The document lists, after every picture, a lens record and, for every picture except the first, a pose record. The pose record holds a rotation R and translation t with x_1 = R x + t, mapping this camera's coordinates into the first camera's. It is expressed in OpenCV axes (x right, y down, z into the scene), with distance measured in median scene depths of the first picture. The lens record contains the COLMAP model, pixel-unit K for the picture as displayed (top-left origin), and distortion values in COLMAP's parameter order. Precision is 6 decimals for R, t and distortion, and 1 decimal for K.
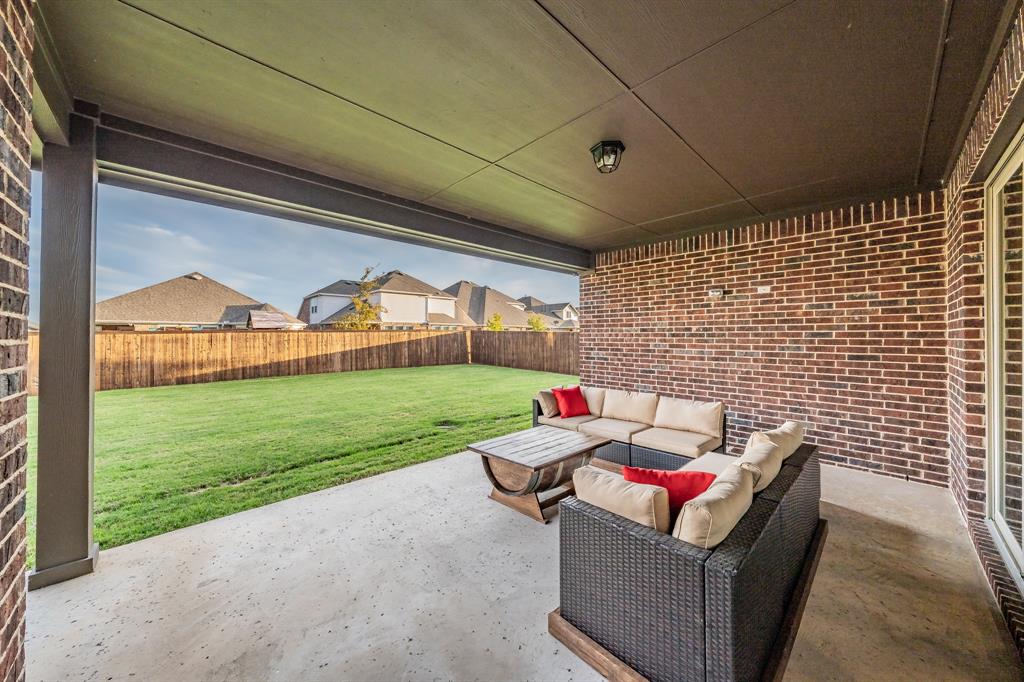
lens RADIAL K [[362.5, 0, 531.5], [0, 362.5, 330.7], [0, 0, 1]] dist [-0.000384, -0.000065]
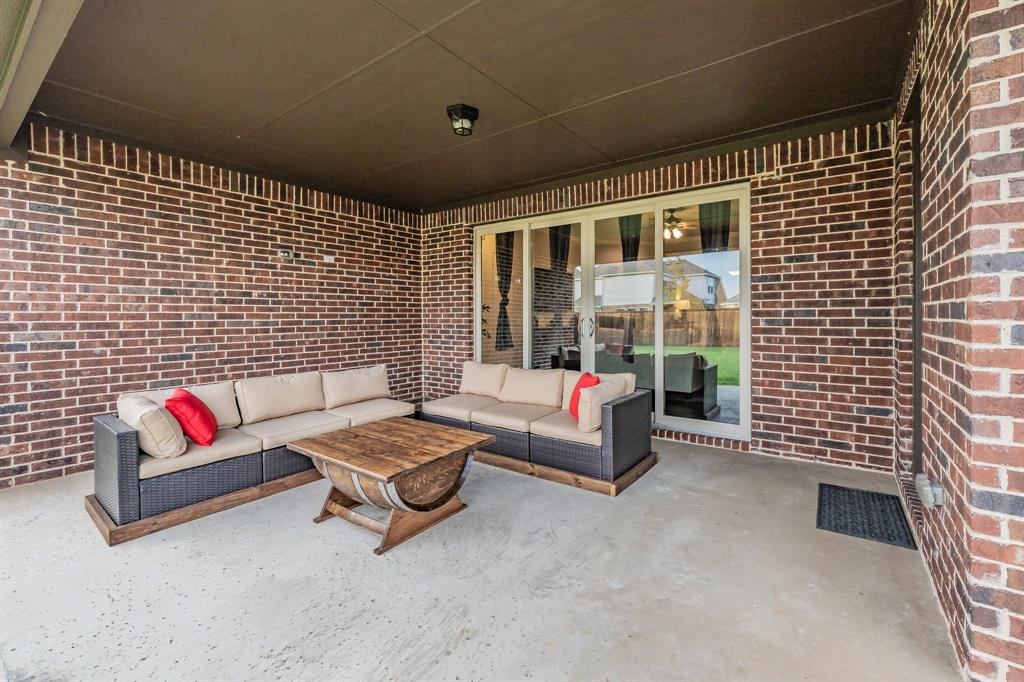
lens RADIAL K [[432.1, 0, 511.2], [0, 432.1, 316.1], [0, 0, 1]] dist [0.000145, 0.000093]
pose [[-0.133326, 0.003141, 0.991067, -0.537611], [-0.008446, 0.999955, -0.004305, 0.041002], [-0.991036, -0.008944, -0.133293, 0.553014]]
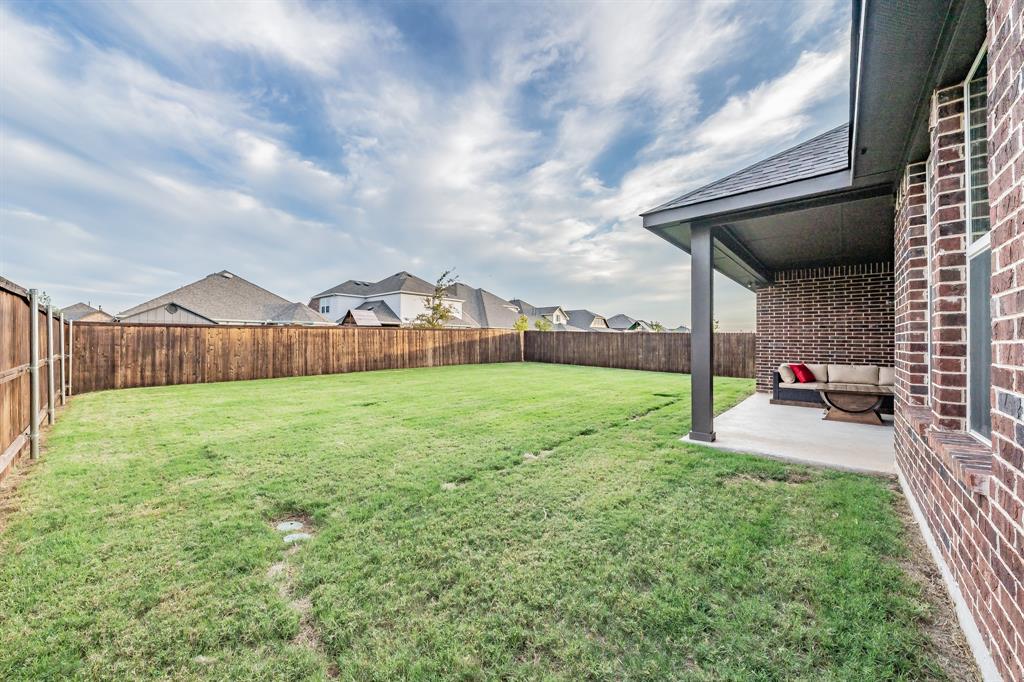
lens RADIAL K [[373.8, 0, 510.1], [0, 373.8, 335.9], [0, 0, 1]] dist [-0.002447, -0.000181]
pose [[0.998778, 0.011304, 0.048104, -1.056959], [-0.011454, 0.999930, 0.002839, 0.046090], [-0.048068, -0.003387, 0.998838, -0.433071]]
